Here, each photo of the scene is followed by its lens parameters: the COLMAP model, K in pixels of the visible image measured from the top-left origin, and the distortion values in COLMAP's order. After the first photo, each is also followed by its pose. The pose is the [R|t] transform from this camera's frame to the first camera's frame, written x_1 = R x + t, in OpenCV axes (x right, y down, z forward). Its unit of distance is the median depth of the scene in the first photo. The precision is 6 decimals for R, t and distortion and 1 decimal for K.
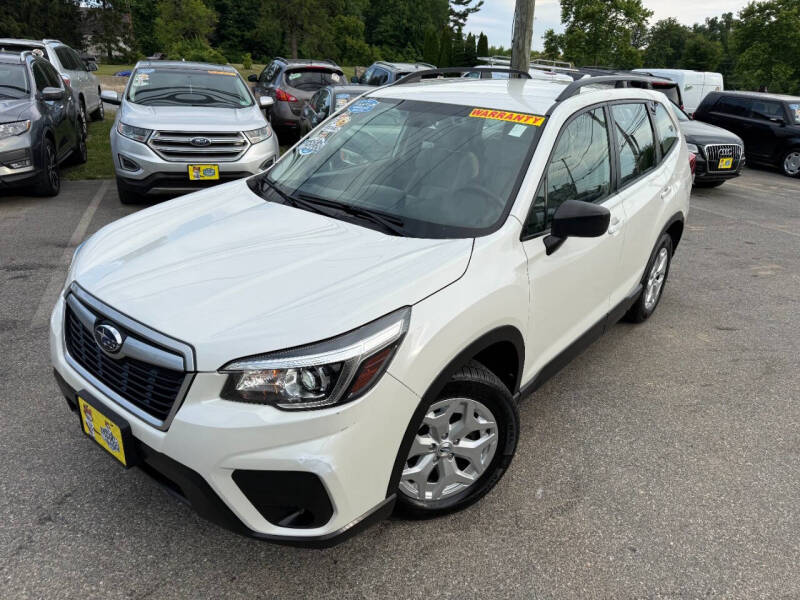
lens RADIAL K [[565.3, 0, 399.4], [0, 565.3, 309.1], [0, 0, 1]] dist [0.022132, -0.025480]
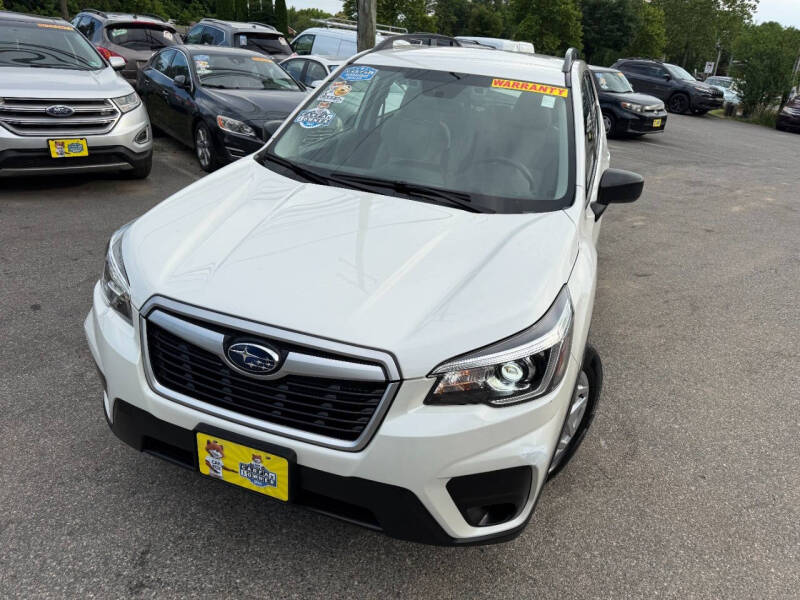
lens RADIAL K [[568.7, 0, 399.4], [0, 568.7, 308.0], [0, 0, 1]] dist [0.007102, -0.009417]
pose [[0.944654, -0.112741, 0.308088, -0.397256], [0.096087, 0.992995, 0.068755, -0.041737], [-0.313681, -0.035347, 0.948870, 0.097369]]
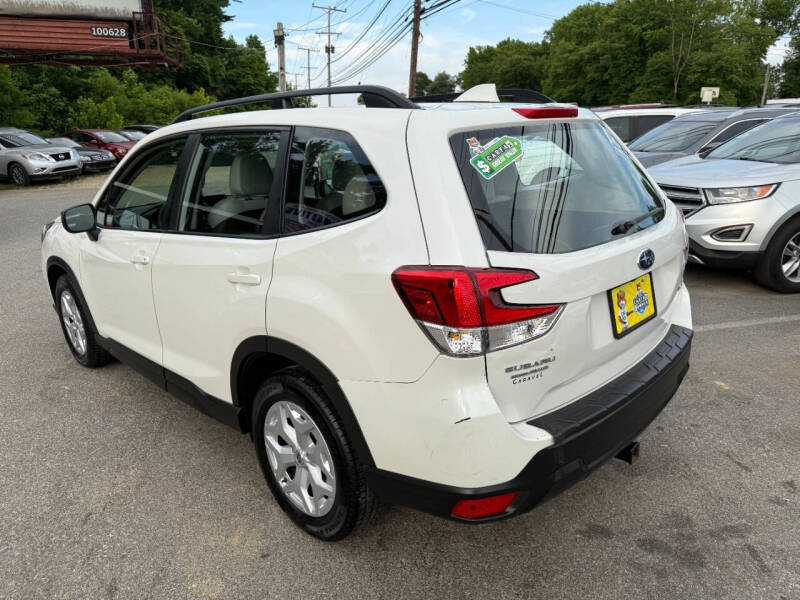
lens RADIAL K [[576.3, 0, 401.1], [0, 576.3, 298.9], [0, 0, 1]] dist [0.009578, -0.011539]
pose [[-0.117068, 0.240654, -0.963525, 1.437620], [-0.365130, 0.891815, 0.267106, -0.567177], [0.923567, 0.383081, -0.016533, 1.636125]]
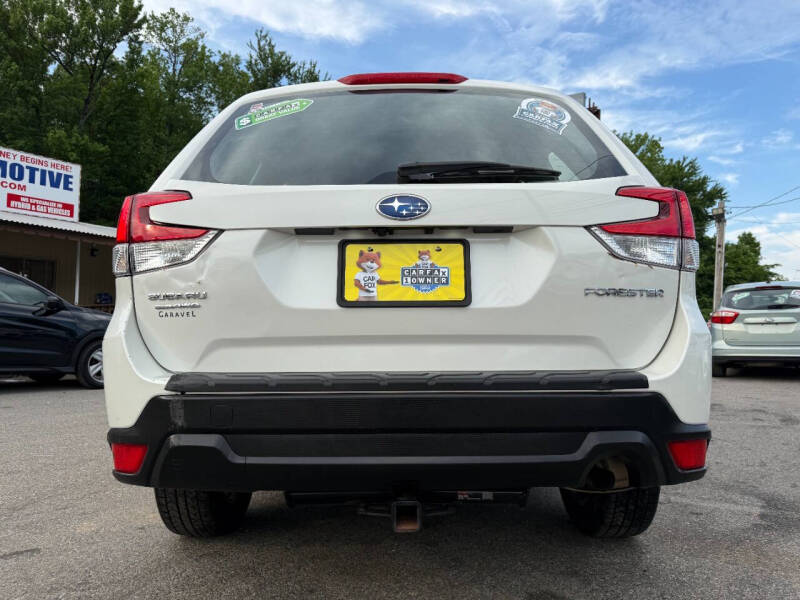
lens RADIAL K [[570.4, 0, 398.4], [0, 570.4, 303.6], [0, 0, 1]] dist [0.022759, -0.023174]
pose [[-0.789353, -0.079680, -0.608747, 0.999215], [-0.274009, 0.933031, 0.233178, -0.566746], [0.549400, 0.350862, -0.758324, 2.314682]]
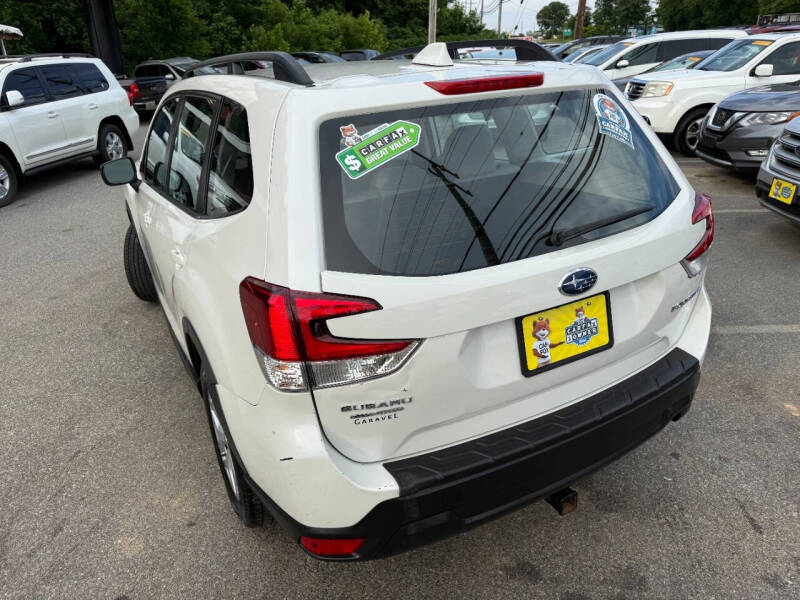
lens RADIAL K [[568.7, 0, 399.4], [0, 568.7, 308.0], [0, 0, 1]] dist [0.007102, -0.009417]
pose [[-0.390315, 0.345650, -0.853335, 1.242084], [-0.335740, 0.809591, 0.481499, -0.719147], [0.857282, 0.474435, -0.199947, 1.863931]]
